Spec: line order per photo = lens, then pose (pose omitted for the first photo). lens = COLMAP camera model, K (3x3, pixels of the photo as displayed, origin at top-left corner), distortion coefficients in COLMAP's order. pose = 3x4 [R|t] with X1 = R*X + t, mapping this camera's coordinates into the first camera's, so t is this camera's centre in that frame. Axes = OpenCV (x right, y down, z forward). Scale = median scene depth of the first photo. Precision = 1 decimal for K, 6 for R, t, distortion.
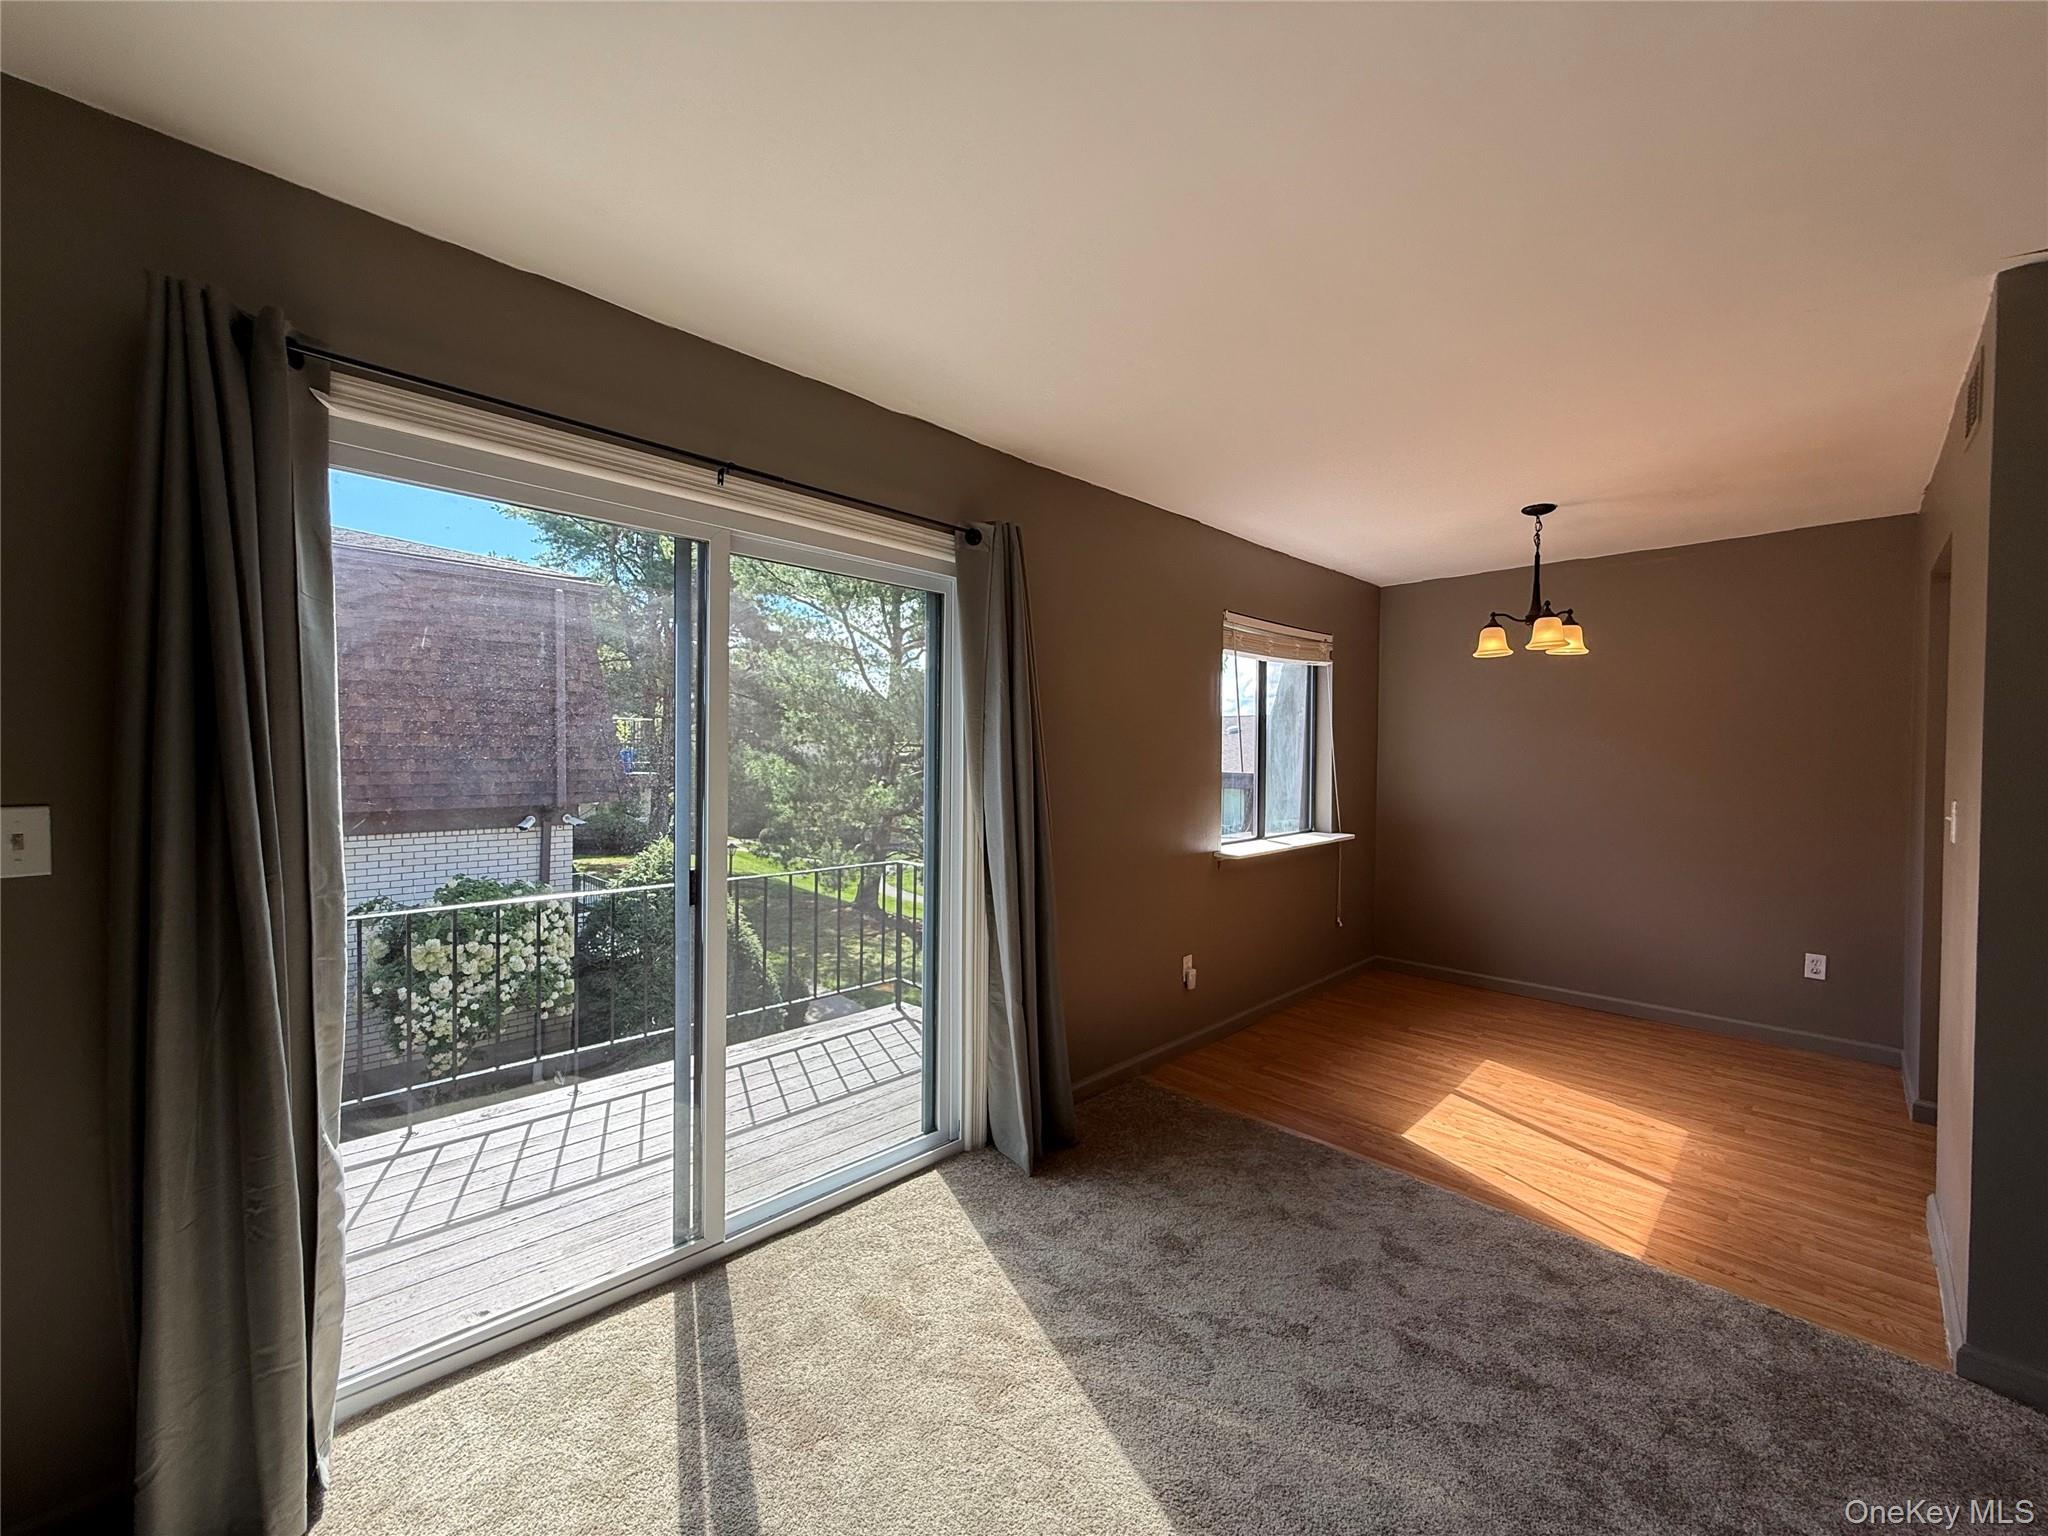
lens RADIAL K [[815.0, 0, 1018.8], [0, 815.0, 767.5], [0, 0, 1]] dist [-0.001796, 0.000814]
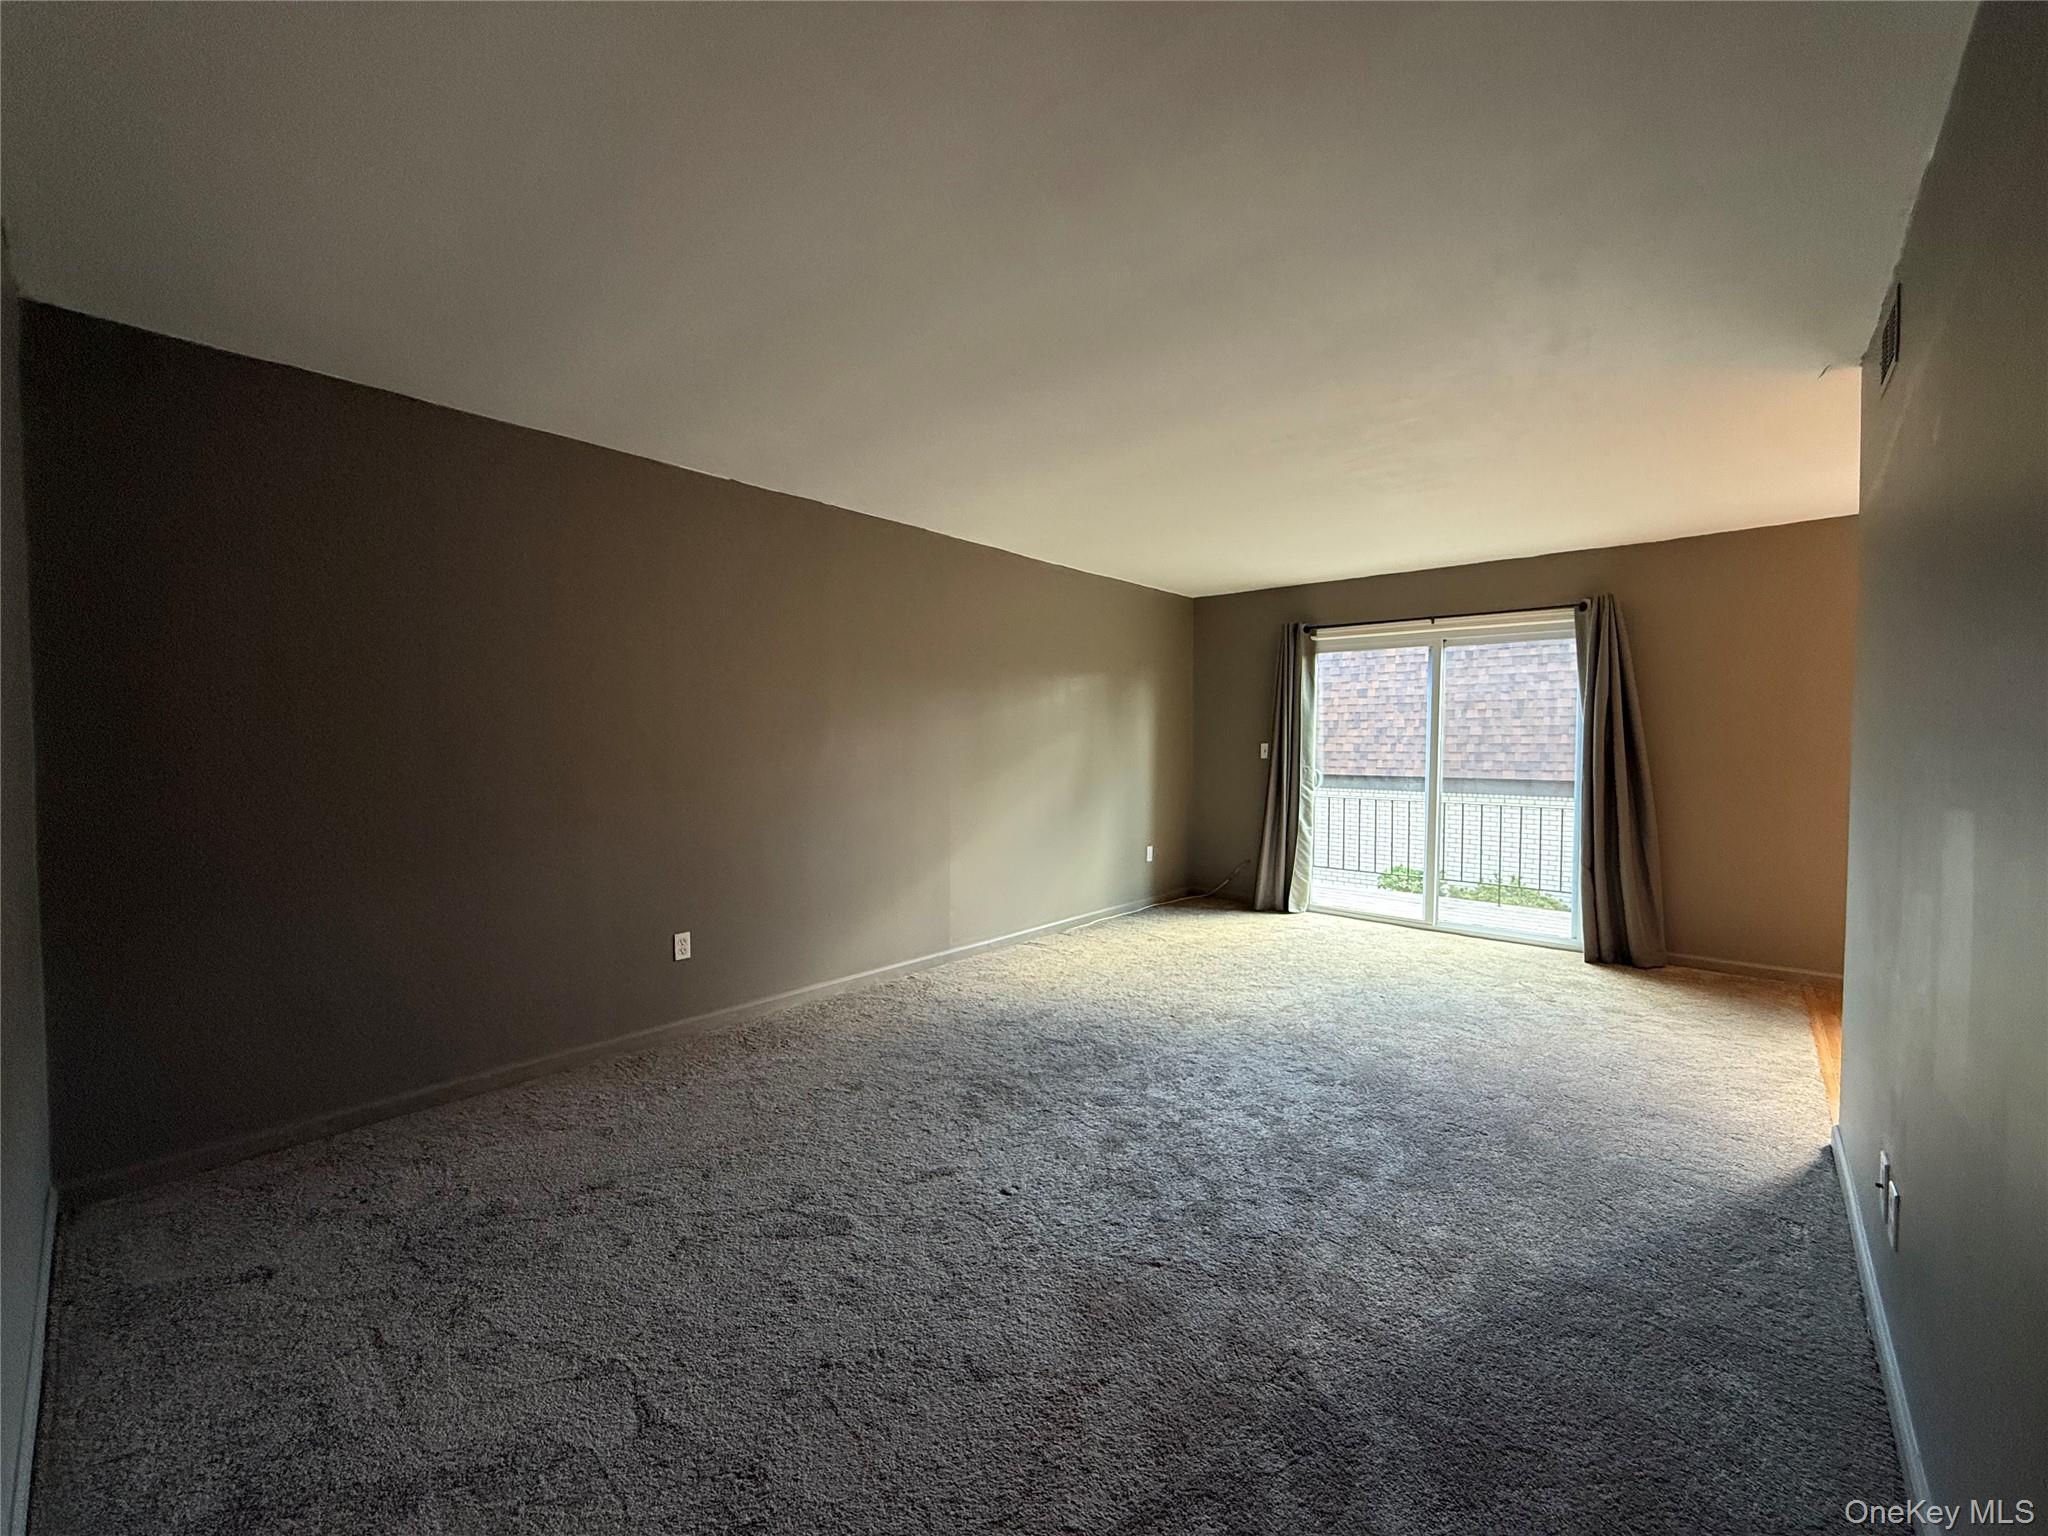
lens RADIAL K [[815.0, 0, 1018.5], [0, 815.0, 766.7], [0, 0, 1]] dist [-0.001796, 0.000814]
pose [[0.063796, 0.021724, -0.997726, 1.355995], [-0.015429, 0.999665, 0.020780, 0.042145], [0.997844, 0.014069, 0.064110, -0.288549]]
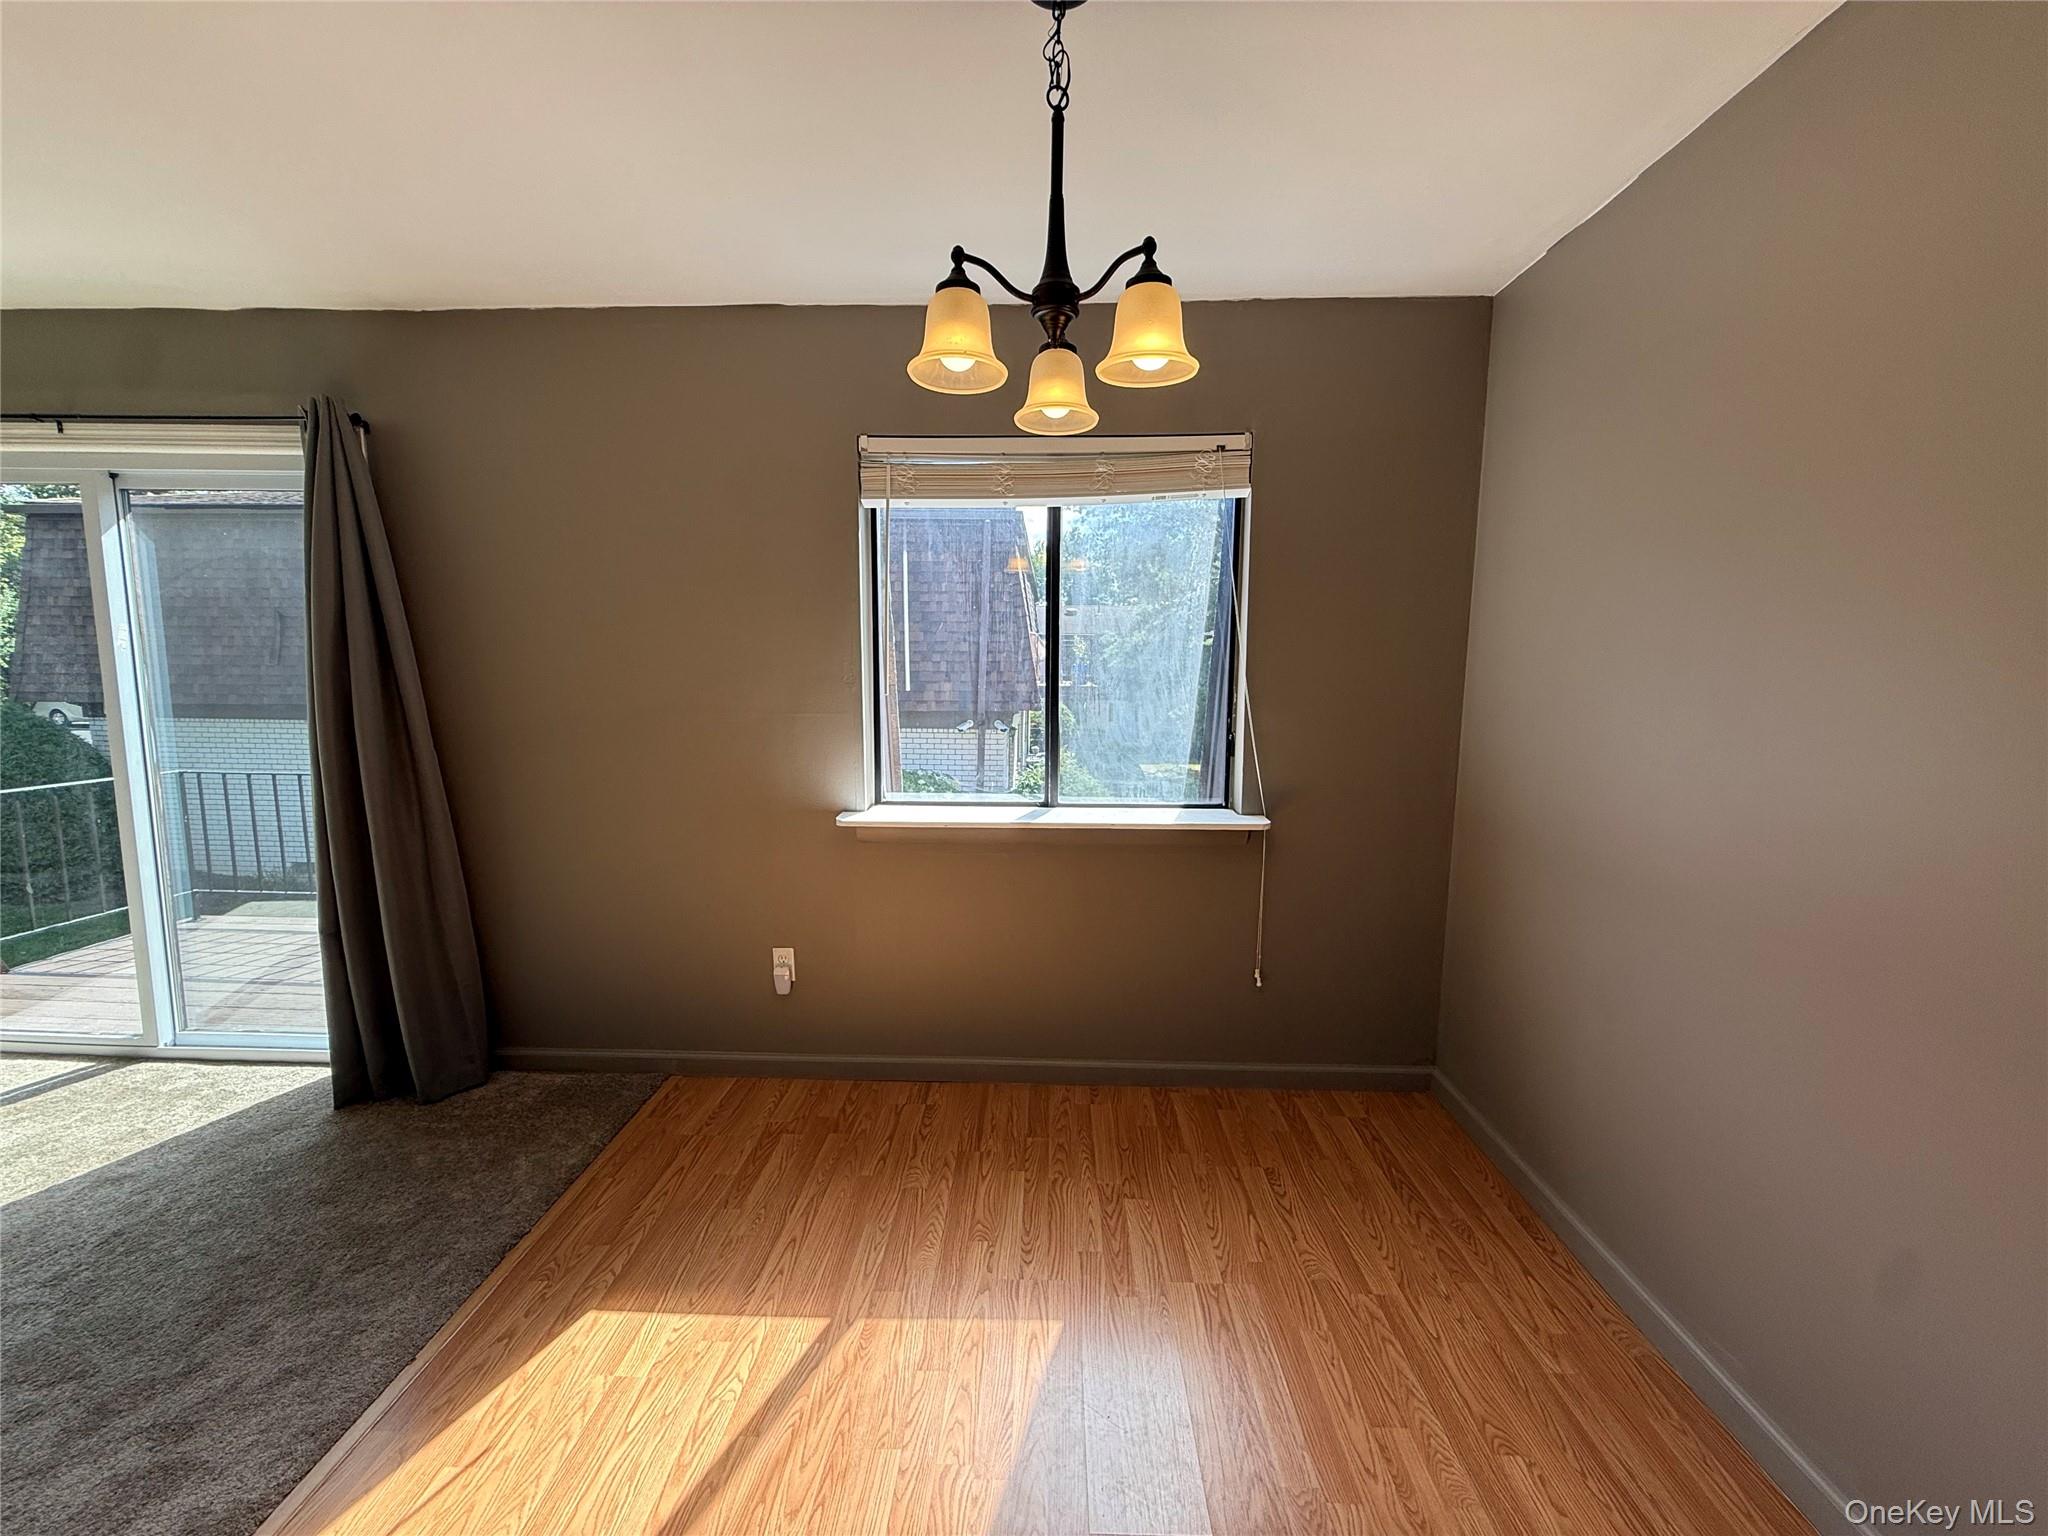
lens RADIAL K [[815.0, 0, 1019.4], [0, 815.0, 765.9], [0, 0, 1]] dist [-0.001796, 0.000814]
pose [[0.686345, 0.089953, -0.721692, 0.963113], [-0.016257, 0.993971, 0.108430, -0.010422], [0.727095, -0.062688, 0.683669, 0.755986]]
